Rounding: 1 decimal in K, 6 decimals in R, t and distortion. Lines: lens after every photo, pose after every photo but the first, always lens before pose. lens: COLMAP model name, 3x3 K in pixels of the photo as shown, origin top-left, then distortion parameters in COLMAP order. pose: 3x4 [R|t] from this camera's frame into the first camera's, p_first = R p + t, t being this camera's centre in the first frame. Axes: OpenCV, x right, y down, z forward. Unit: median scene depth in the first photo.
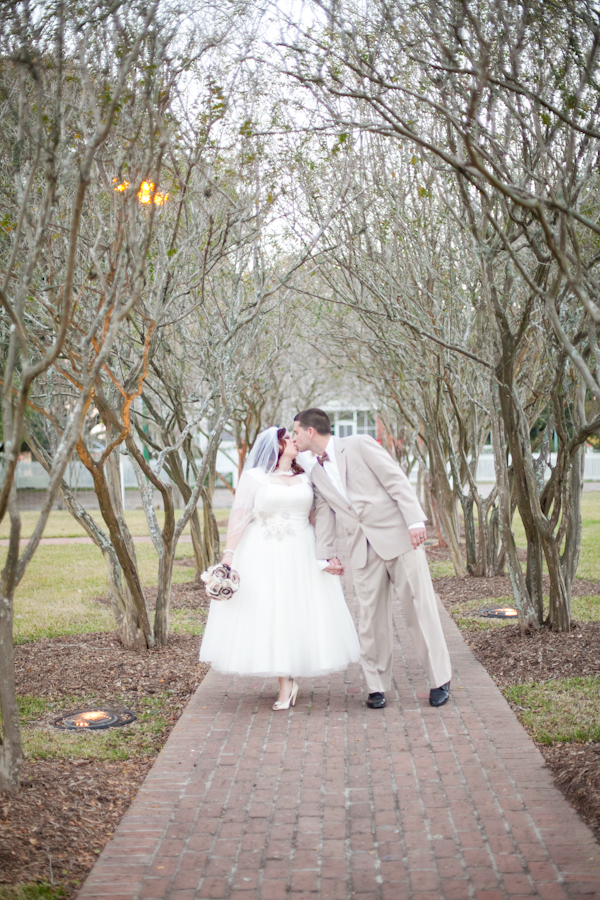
lens RADIAL K [[1389.7, 0, 300.8], [0, 1389.7, 444.7], [0, 0, 1]] dist [-0.053976, -0.084602]
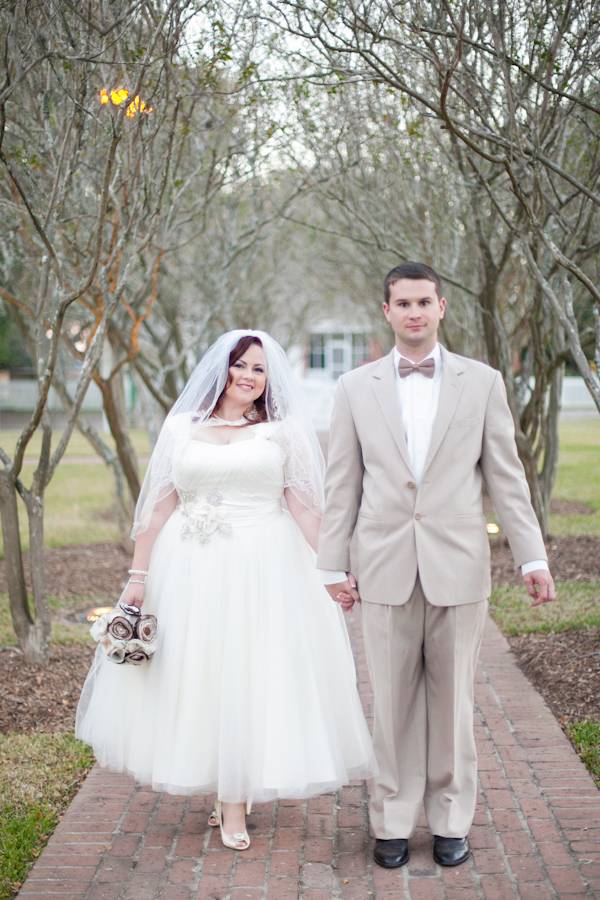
lens RADIAL K [[1389.7, 0, 300.8], [0, 1389.7, 444.7], [0, 0, 1]] dist [-0.053976, -0.084602]
pose [[0.999926, 0.010437, 0.006216, -0.002959], [-0.010770, 0.998354, 0.056330, 0.001194], [-0.005618, -0.056393, 0.998393, -0.109178]]
